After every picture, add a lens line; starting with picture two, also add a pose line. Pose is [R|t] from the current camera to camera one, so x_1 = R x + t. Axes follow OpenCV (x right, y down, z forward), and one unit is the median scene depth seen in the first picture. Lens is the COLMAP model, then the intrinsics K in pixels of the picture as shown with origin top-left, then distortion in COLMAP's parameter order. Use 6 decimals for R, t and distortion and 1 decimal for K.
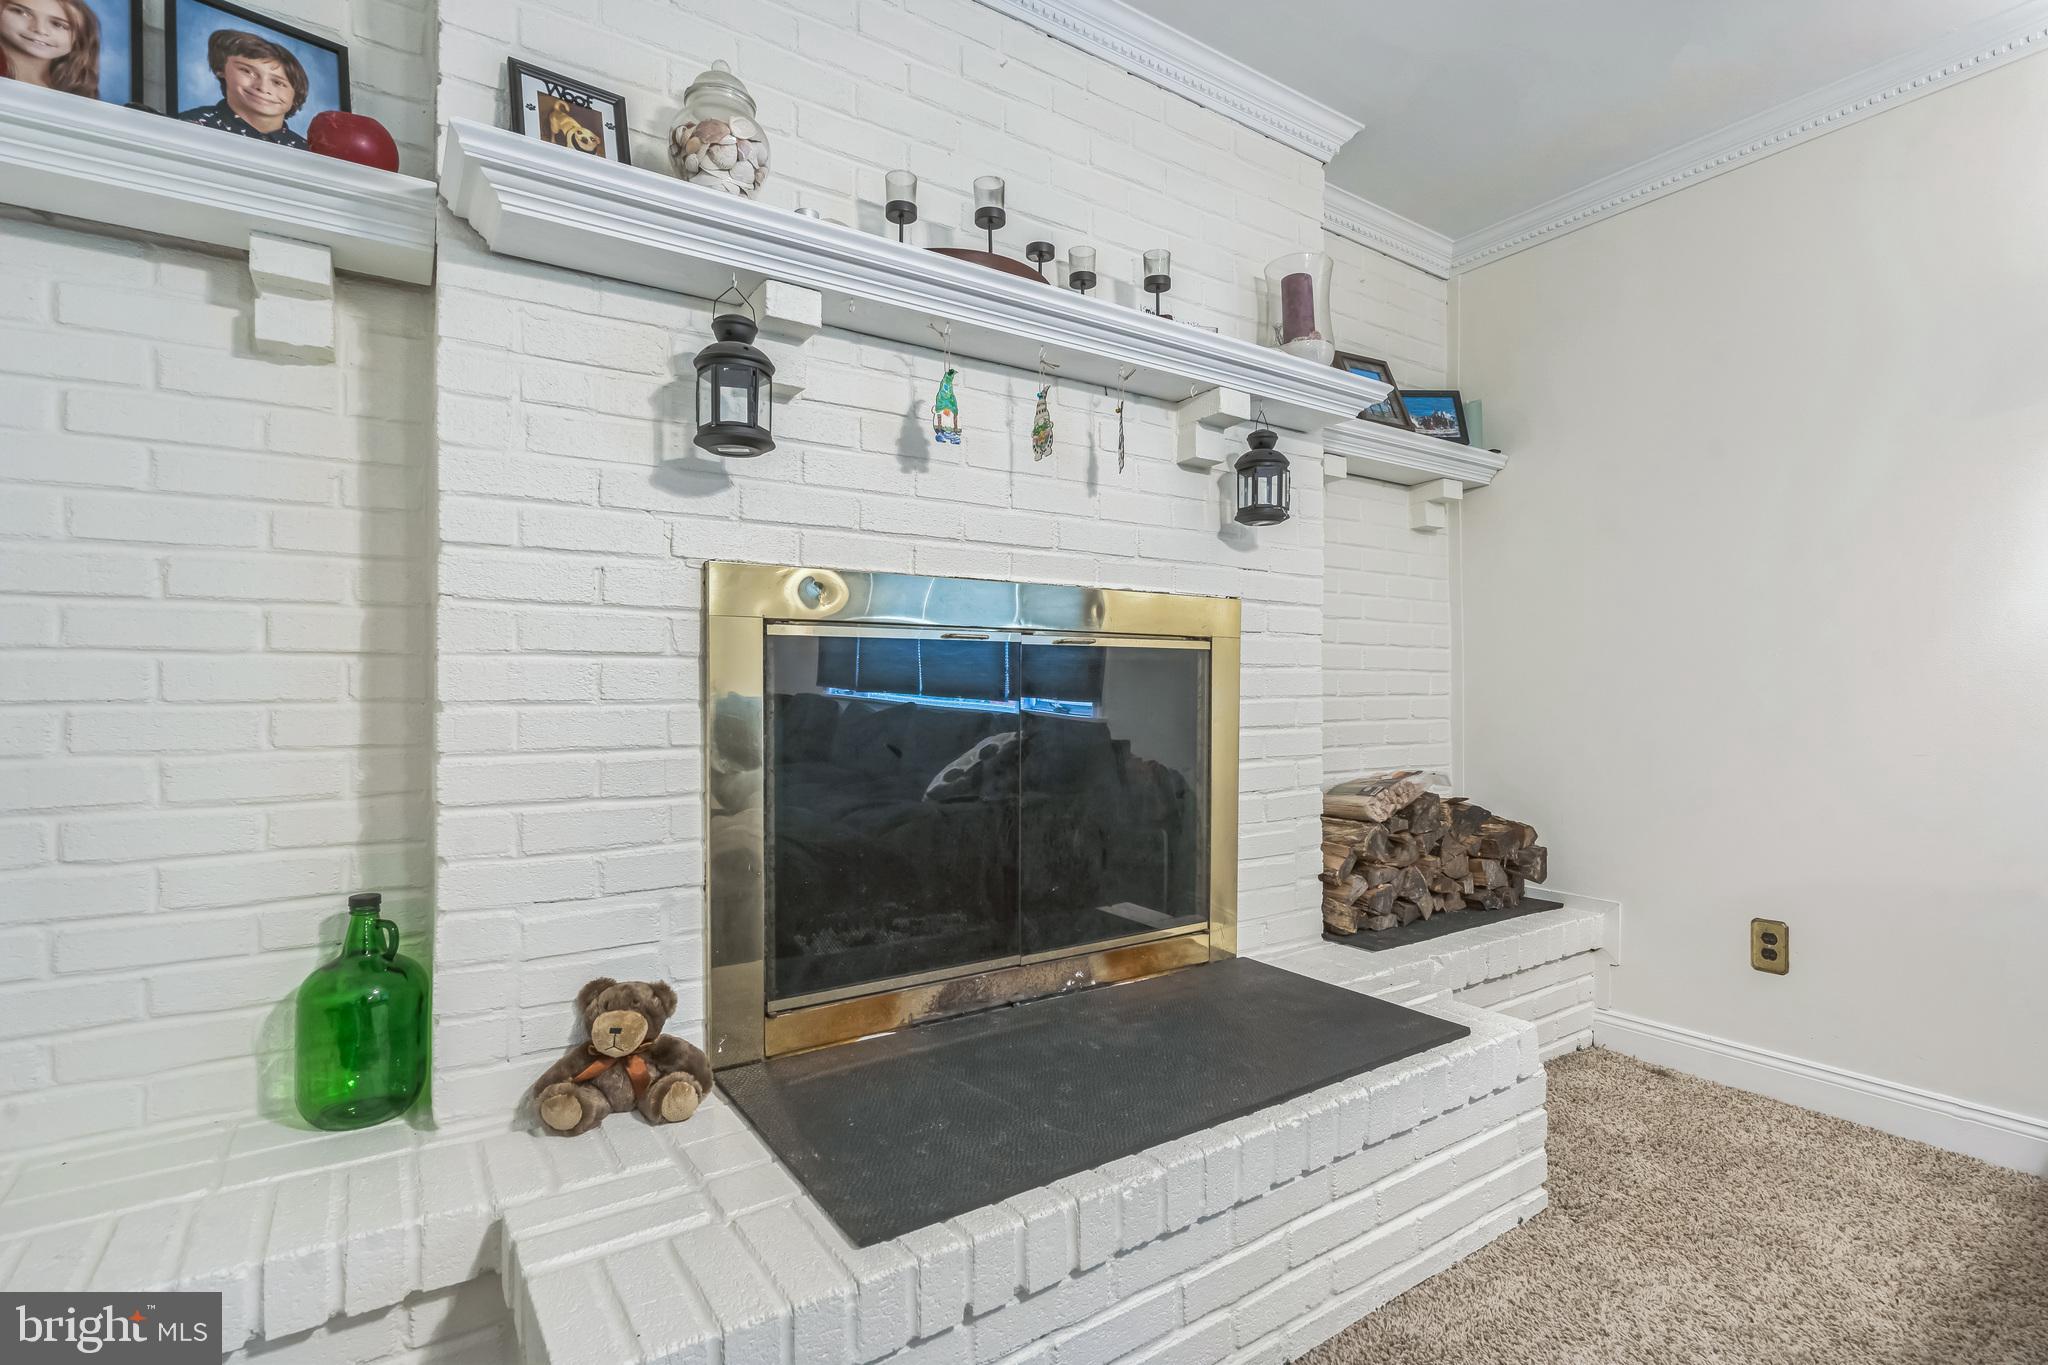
lens RADIAL K [[965.7, 0, 1024.0], [0, 965.7, 682.5], [0, 0, 1]] dist [0.001950, 0.000446]
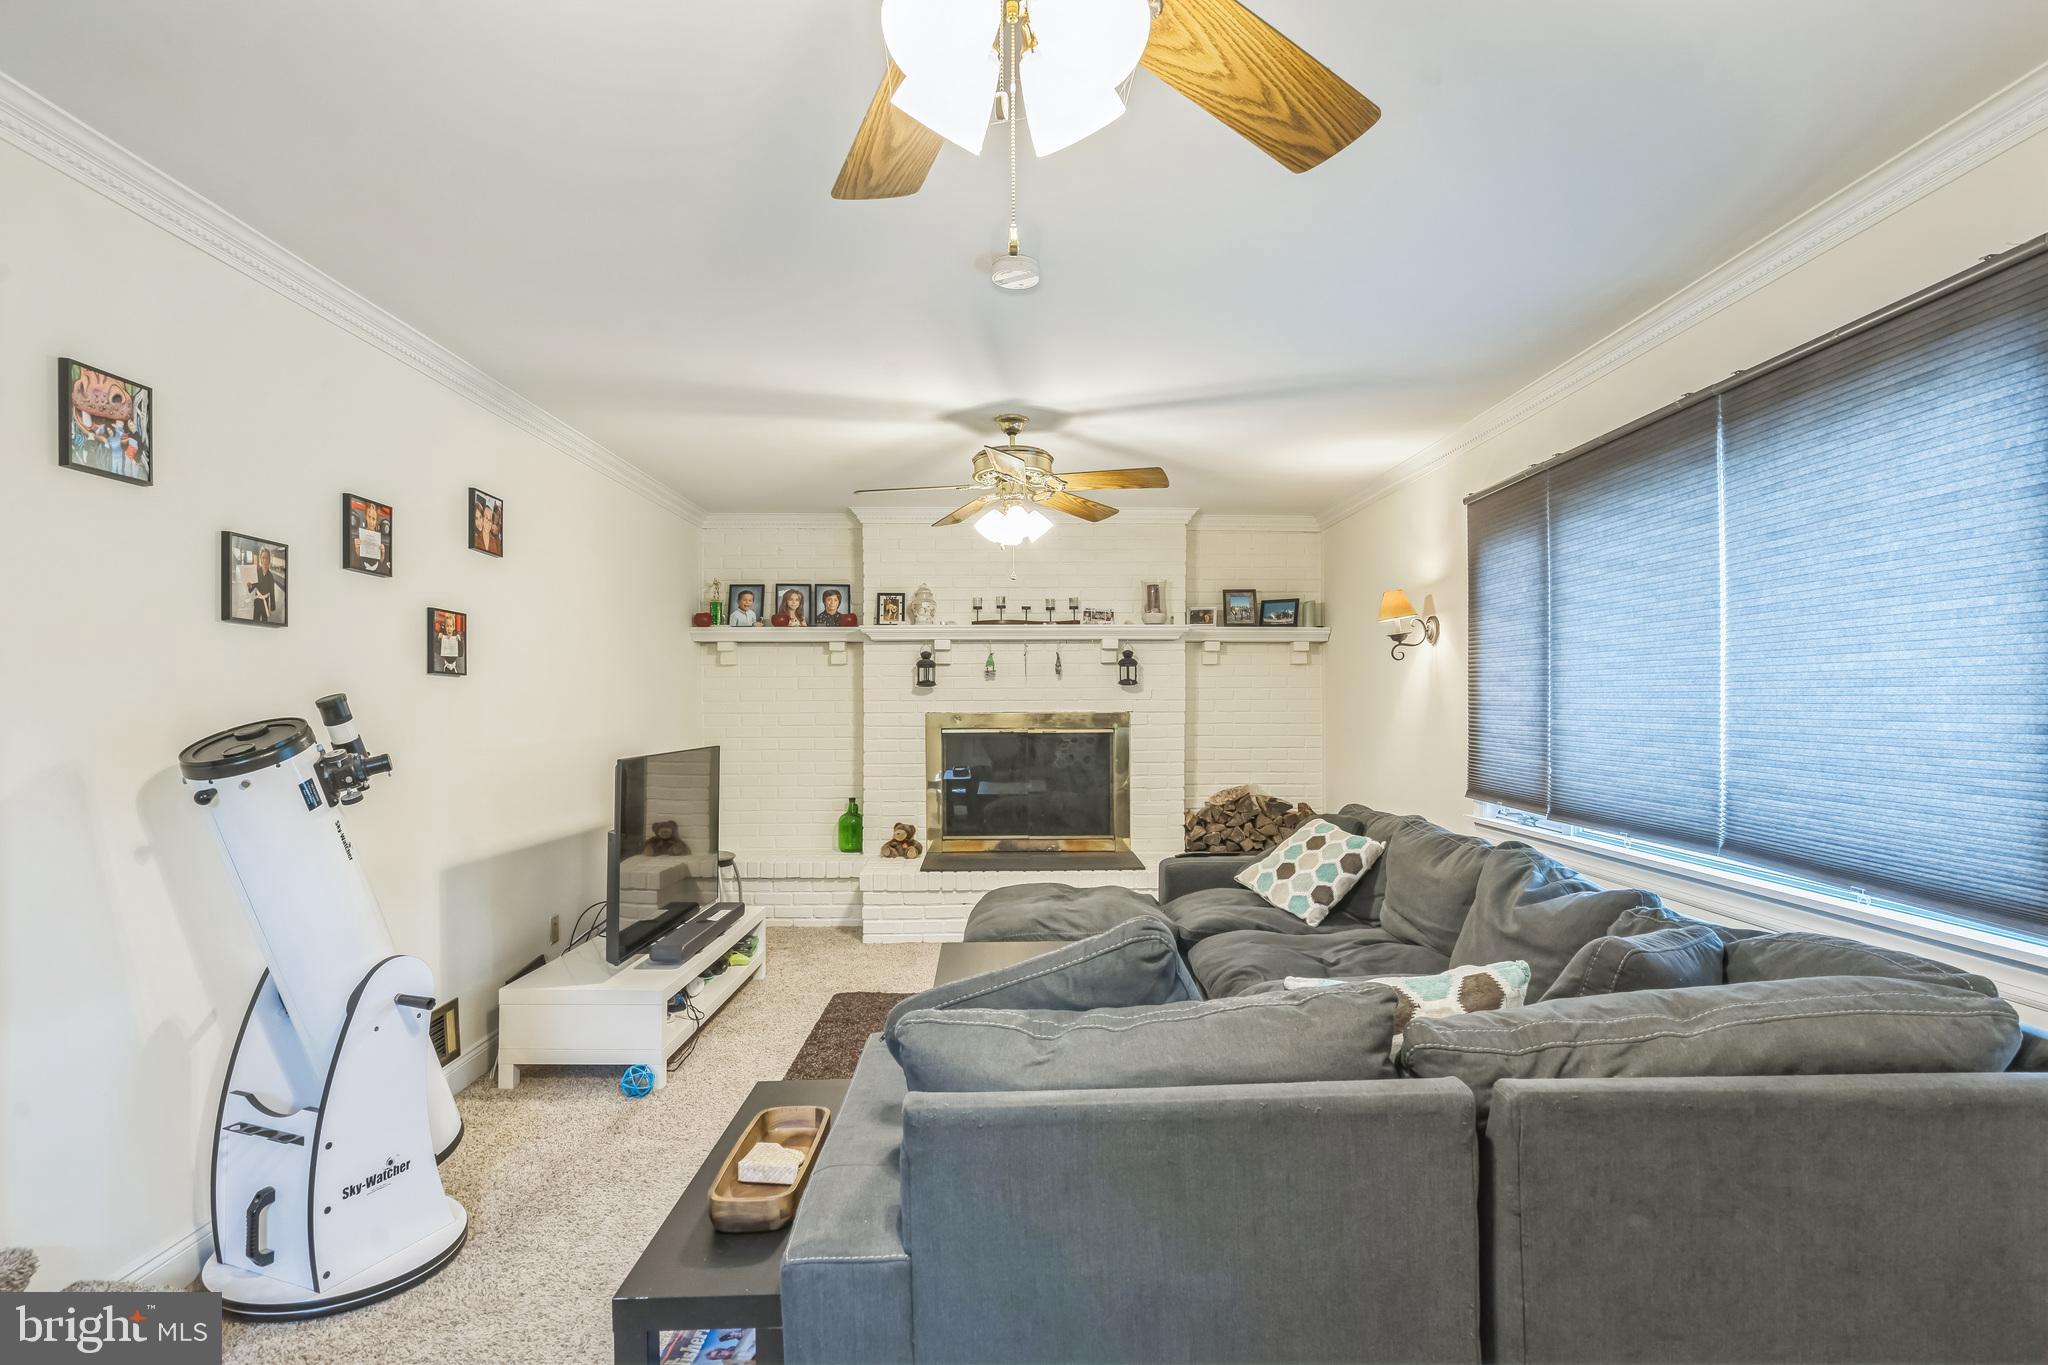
lens RADIAL K [[1096.4, 0, 1024.0], [0, 1096.4, 682.5], [0, 0, 1]] dist [0.000106, 0.000032]
pose [[0.841924, -0.008060, -0.539535, 2.343295], [0.006349, 0.999967, -0.005032, -0.230380], [0.539558, 0.000811, 0.841948, -2.417530]]
